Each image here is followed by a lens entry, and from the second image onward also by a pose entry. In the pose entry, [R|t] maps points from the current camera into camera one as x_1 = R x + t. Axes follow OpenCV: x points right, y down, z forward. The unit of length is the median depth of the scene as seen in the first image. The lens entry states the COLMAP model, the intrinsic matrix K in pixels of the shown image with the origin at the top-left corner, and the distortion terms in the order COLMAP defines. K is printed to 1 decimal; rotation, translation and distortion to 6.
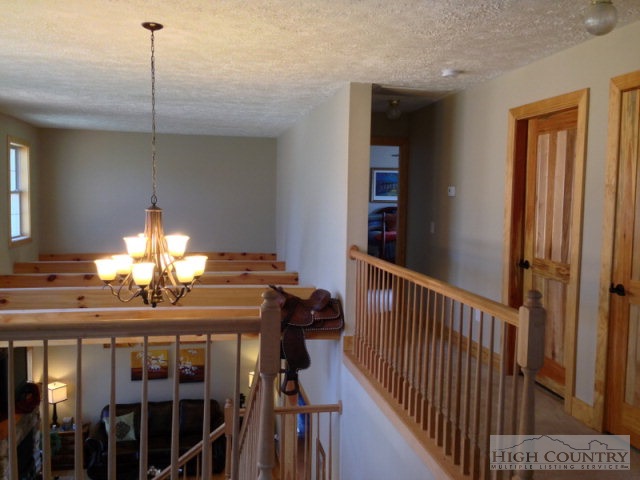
lens RADIAL K [[590.3, 0, 315.0], [0, 590.3, 238.4], [0, 0, 1]] dist [0.081293, -0.084500]
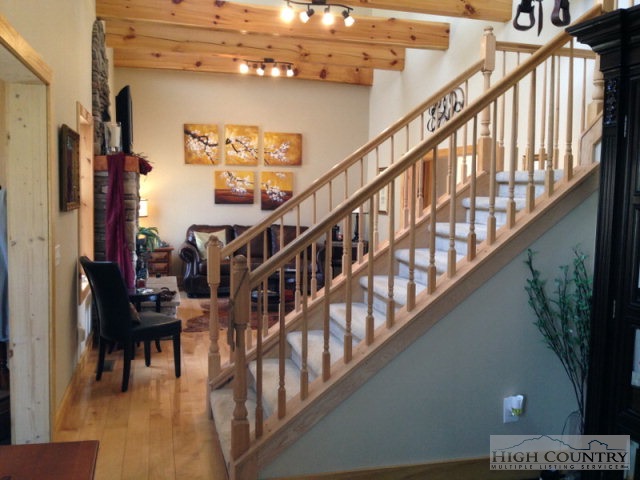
lens RADIAL K [[590.3, 0, 315.0], [0, 590.3, 238.4], [0, 0, 1]] dist [0.081293, -0.084500]
pose [[0.997166, -0.006408, 0.074960, -0.238201], [0.005296, 0.999873, 0.015021, 0.293091], [-0.075047, -0.014581, 0.997073, 0.115358]]
